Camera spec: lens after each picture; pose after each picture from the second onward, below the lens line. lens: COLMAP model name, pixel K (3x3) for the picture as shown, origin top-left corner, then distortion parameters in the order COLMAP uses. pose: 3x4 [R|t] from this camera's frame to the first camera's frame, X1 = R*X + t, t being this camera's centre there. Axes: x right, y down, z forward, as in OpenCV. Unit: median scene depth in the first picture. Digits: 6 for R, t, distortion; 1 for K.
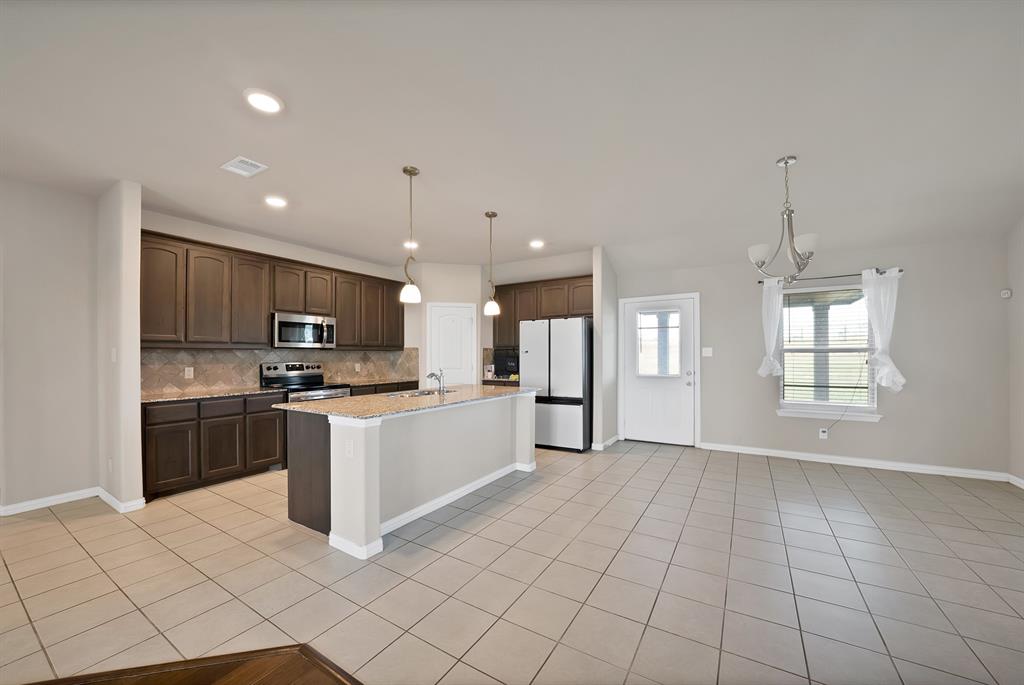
lens RADIAL K [[376.4, 0, 509.7], [0, 376.4, 360.5], [0, 0, 1]] dist [-0.010658, 0.000680]
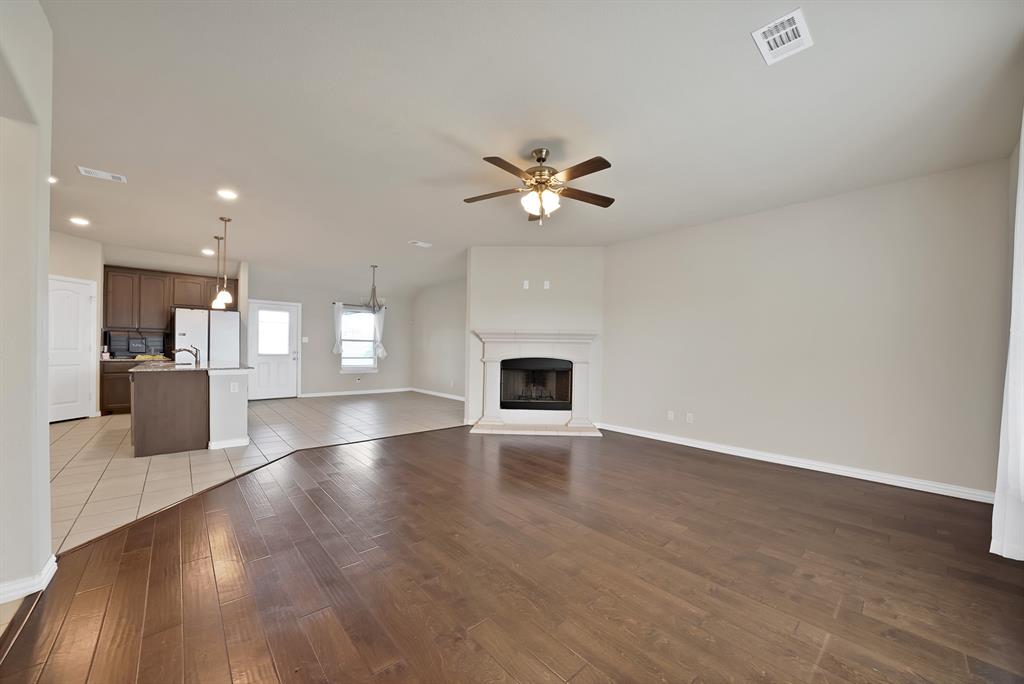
lens RADIAL K [[376.4, 0, 508.4], [0, 376.4, 347.6], [0, 0, 1]] dist [-0.010658, 0.000680]
pose [[0.283248, 0.012666, 0.958963, -0.866857], [-0.003788, 0.999920, -0.012088, 0.031654], [-0.959039, -0.000209, 0.283273, -0.366407]]
